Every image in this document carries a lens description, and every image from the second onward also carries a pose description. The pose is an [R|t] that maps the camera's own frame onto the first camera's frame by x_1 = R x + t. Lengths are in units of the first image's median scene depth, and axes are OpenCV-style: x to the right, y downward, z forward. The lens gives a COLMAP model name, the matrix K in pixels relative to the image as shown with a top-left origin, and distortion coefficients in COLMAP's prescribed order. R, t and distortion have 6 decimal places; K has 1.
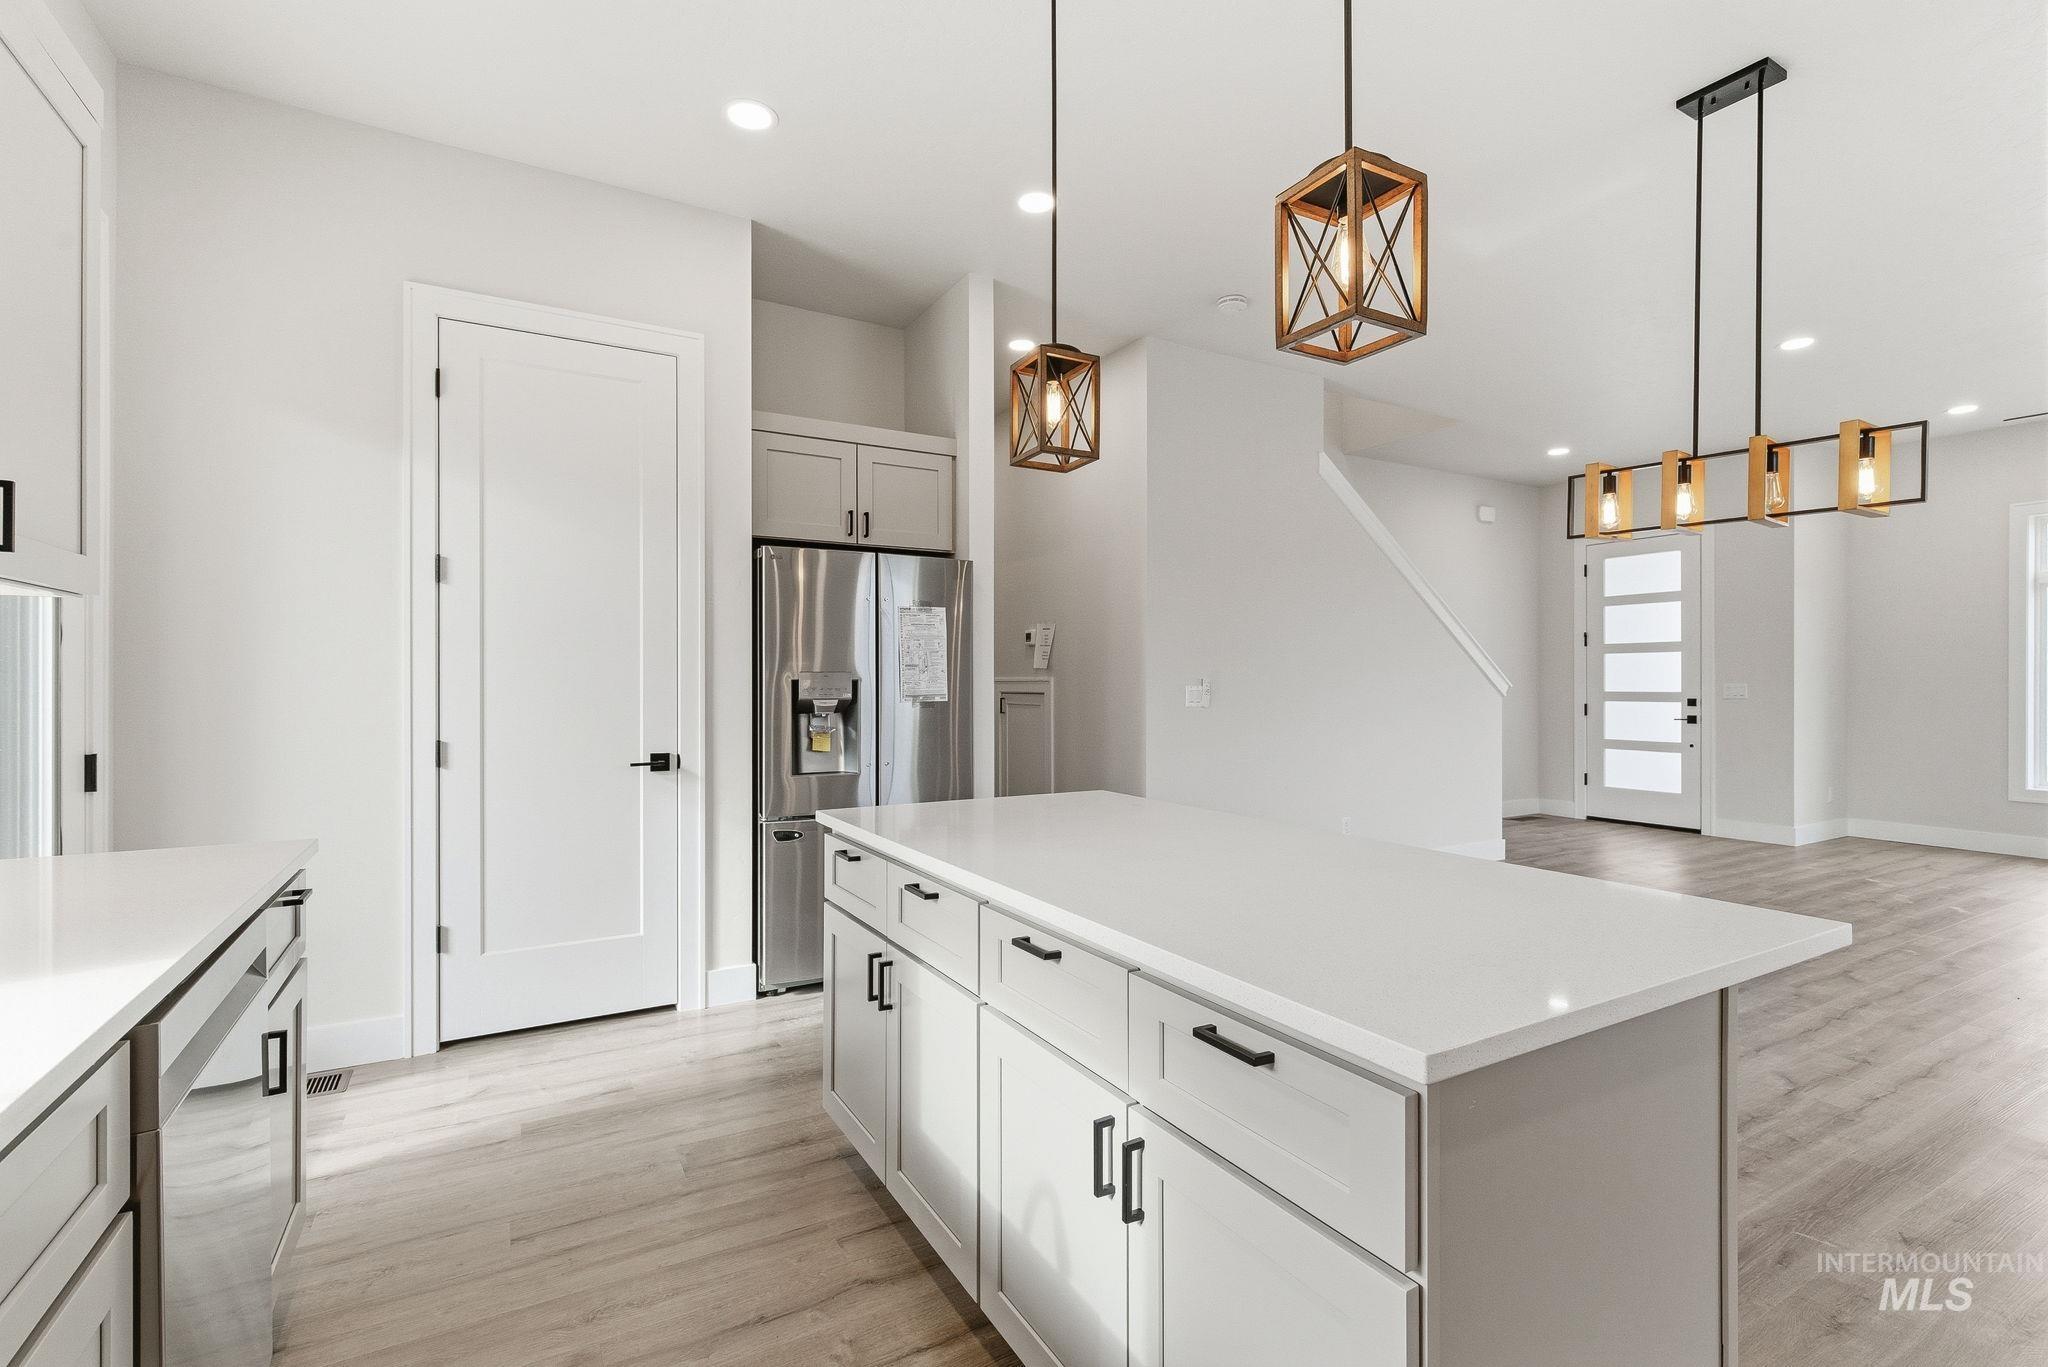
lens RADIAL K [[926.8, 0, 1025.5], [0, 926.8, 684.4], [0, 0, 1]] dist [0.003265, -0.000240]
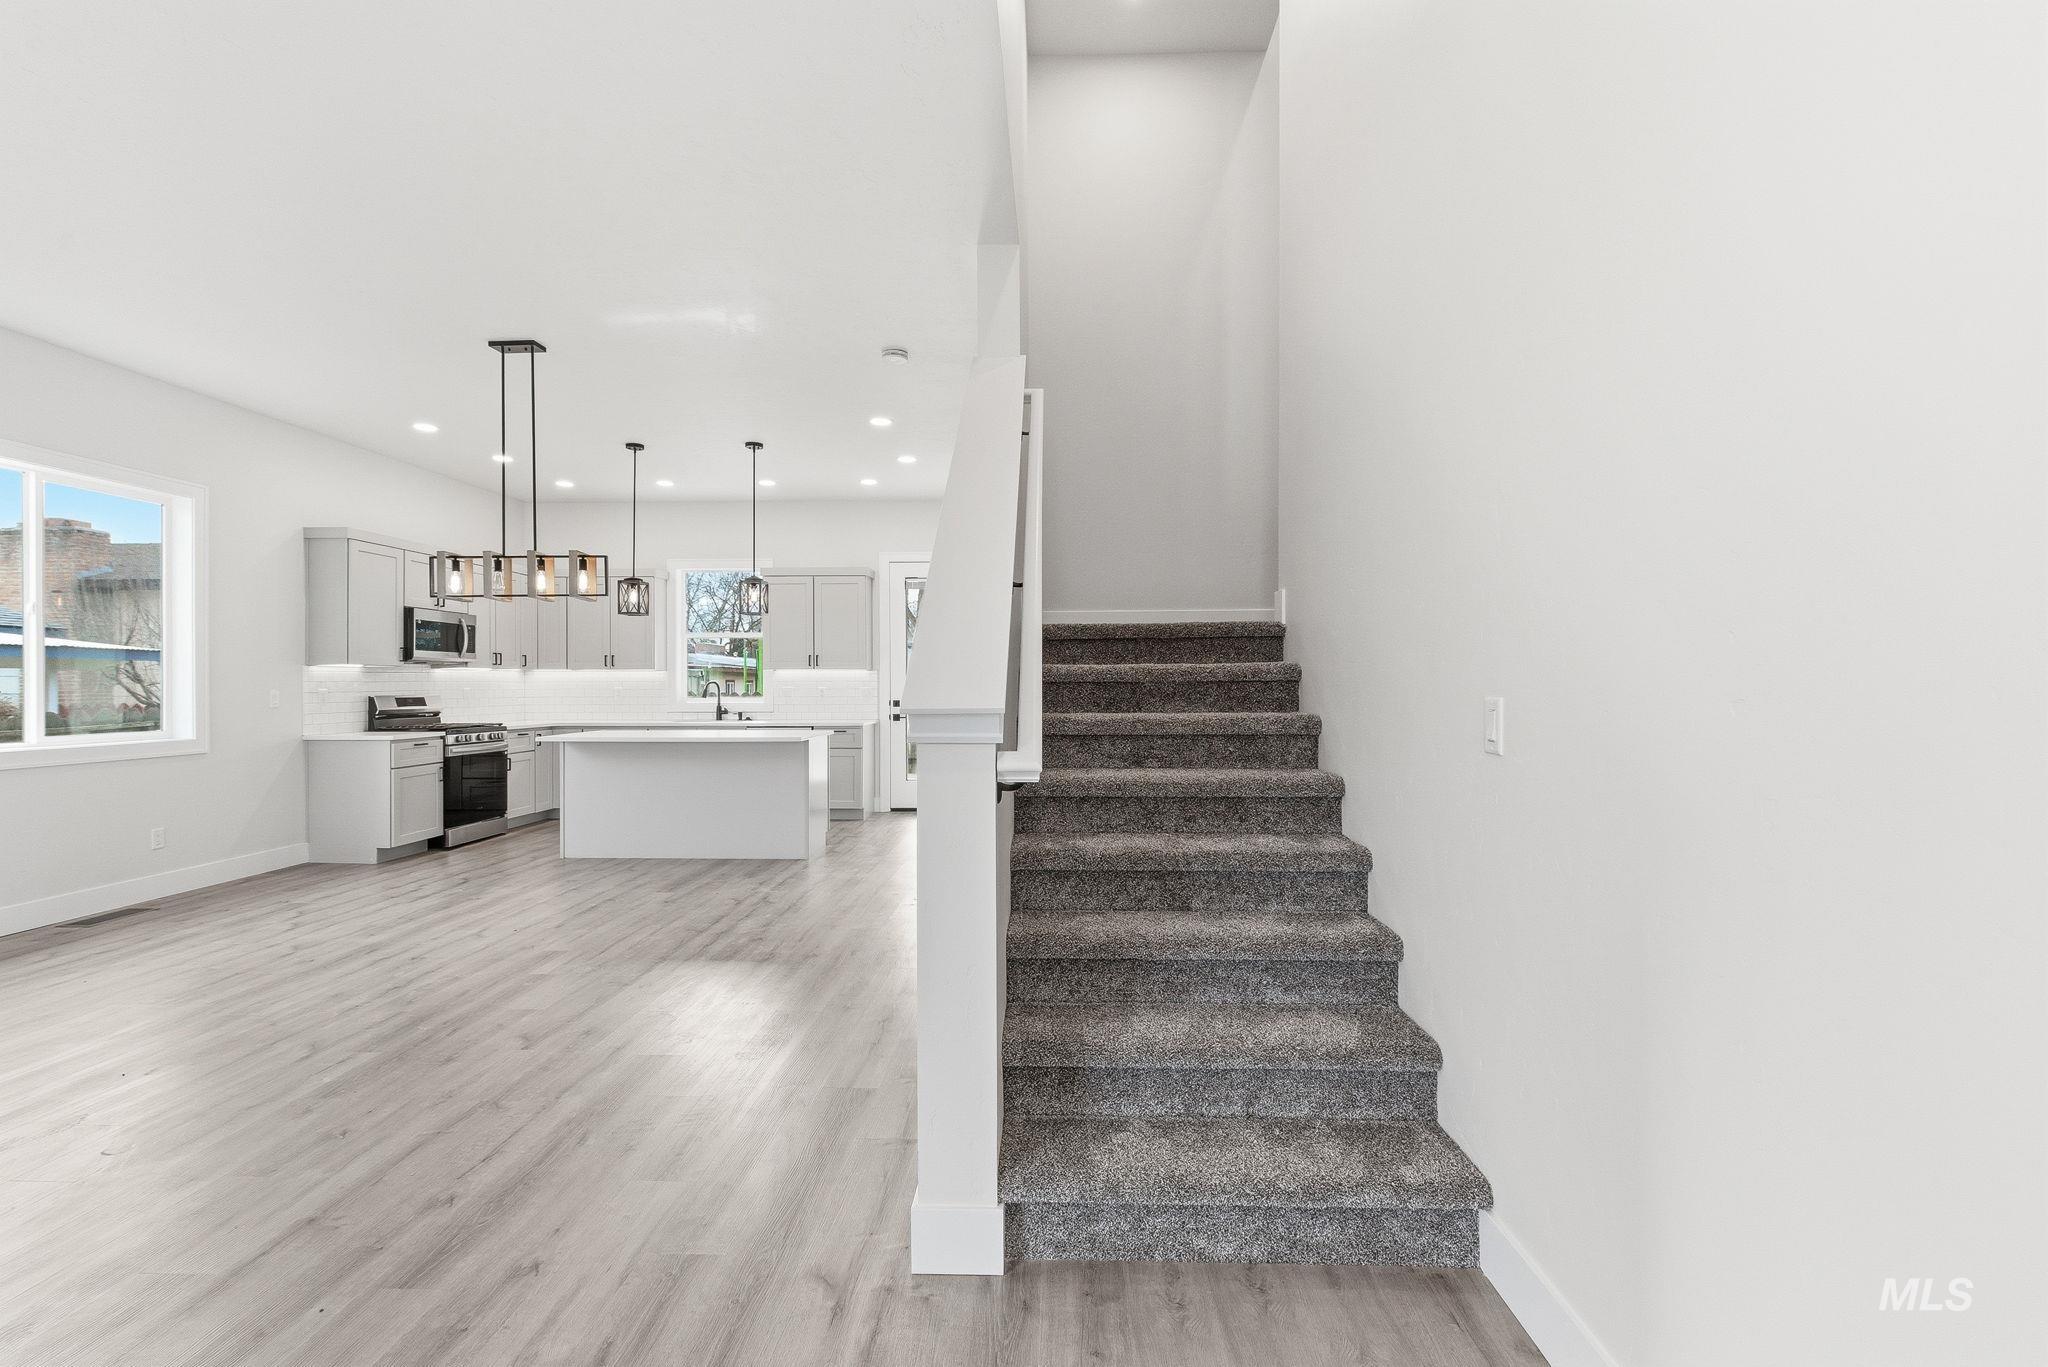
lens RADIAL K [[926.8, 0, 1025.5], [0, 926.8, 684.4], [0, 0, 1]] dist [0.003265, -0.000240]
pose [[-0.529122, -0.000731, -0.848545, 1.329858], [-0.002969, 0.999995, 0.000990, -0.010363], [0.848540, 0.003043, -0.529122, 2.089605]]
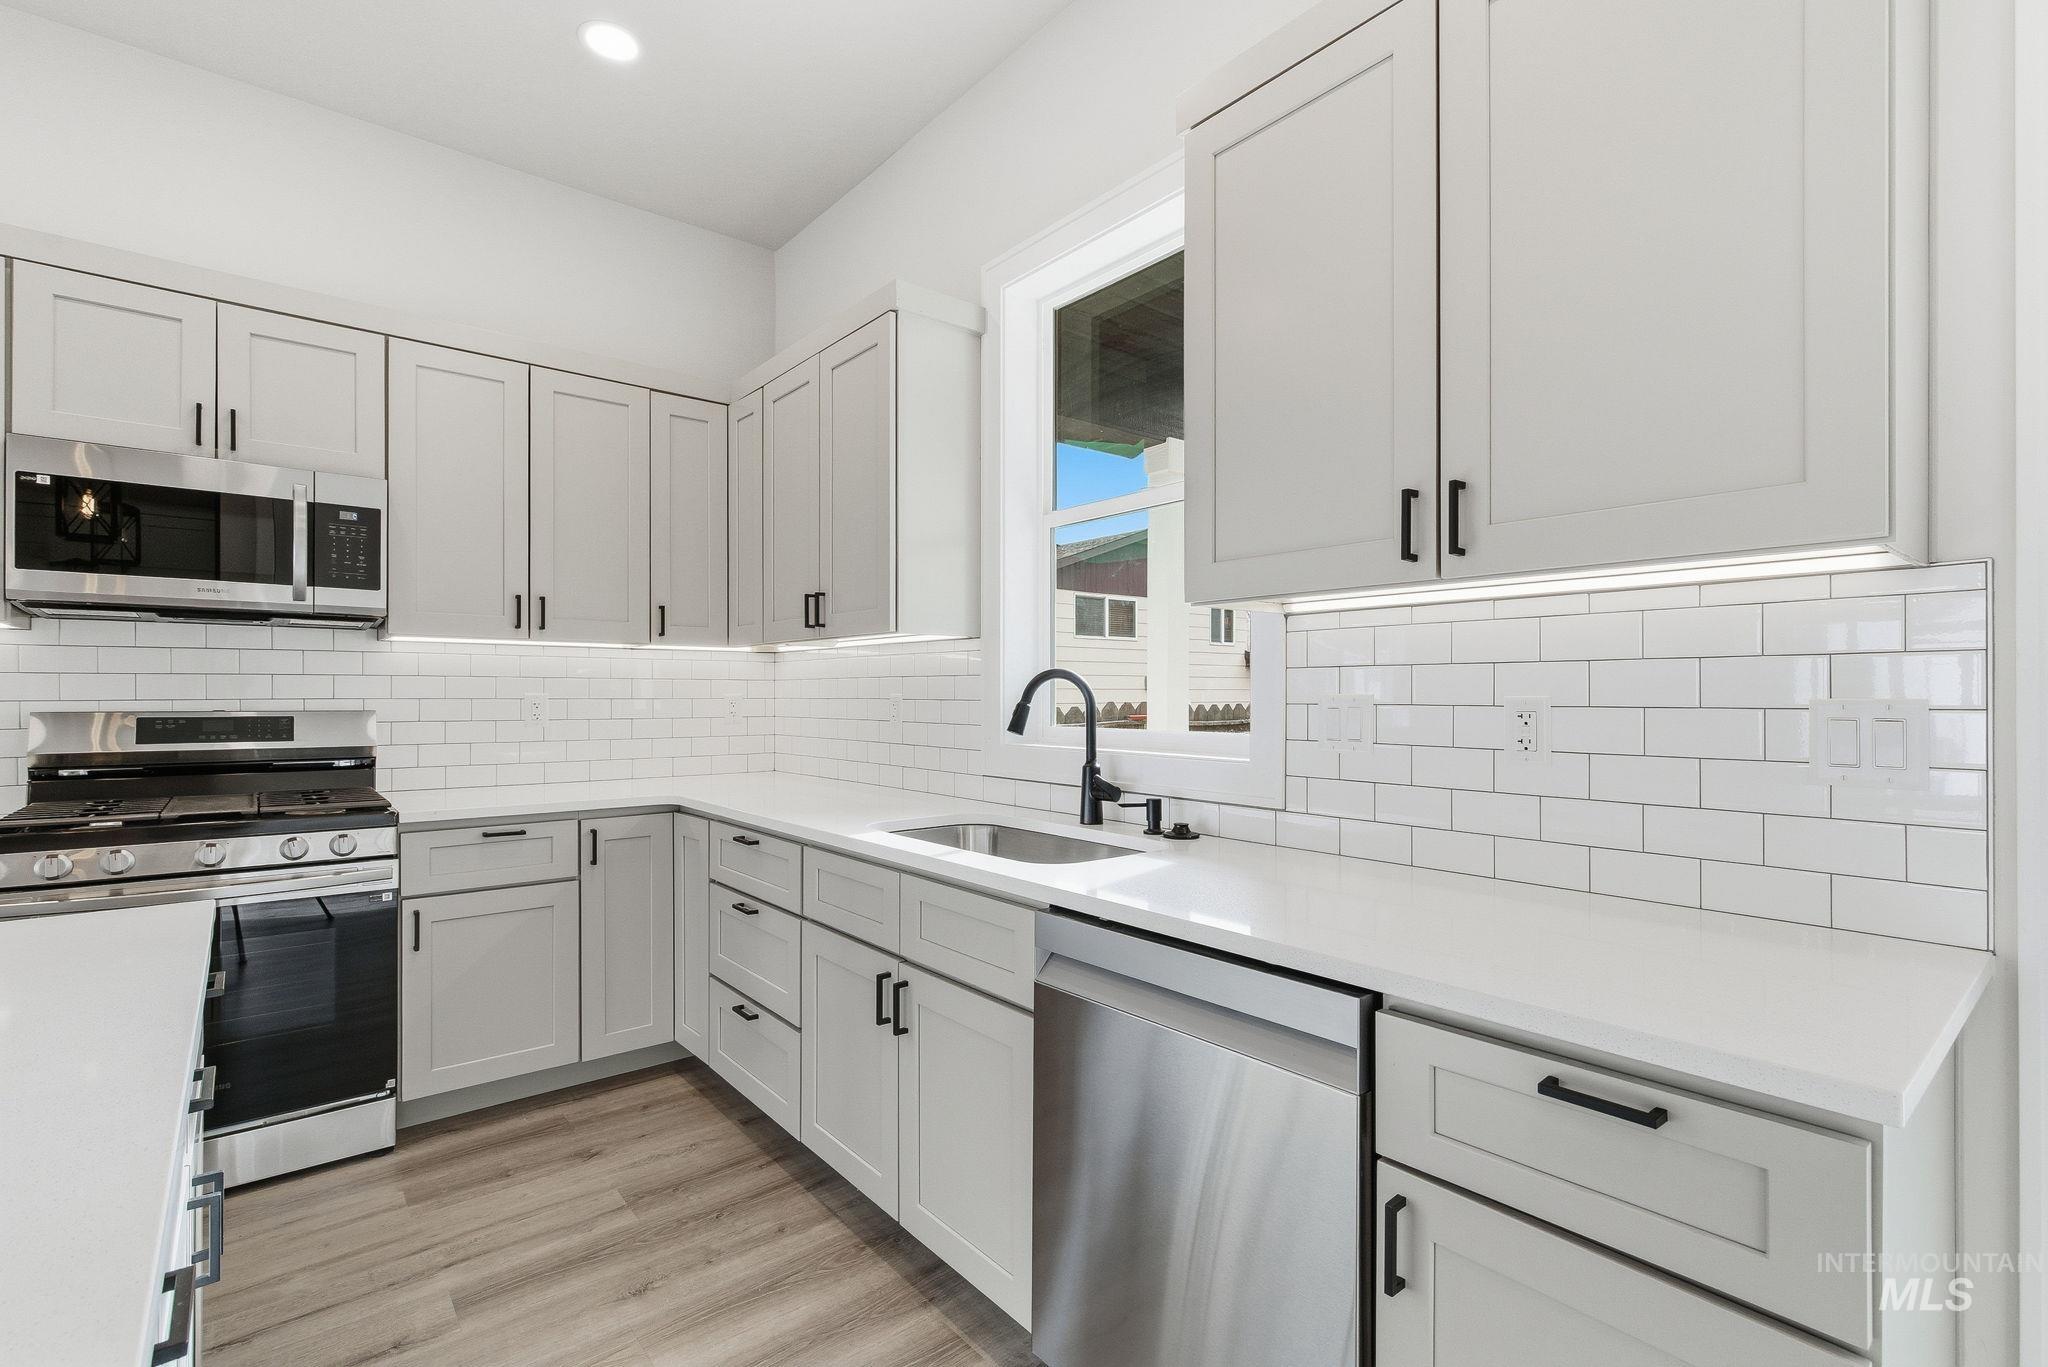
lens RADIAL K [[930.4, 0, 1030.3], [0, 930.4, 690.8], [0, 0, 1]] dist [-0.000655, -0.000248]
pose [[-0.984548, -0.003367, -0.175082, -0.184593], [-0.003590, 0.999993, 0.000952, 0.000594], [0.175078, 0.001566, -0.984553, 0.697579]]
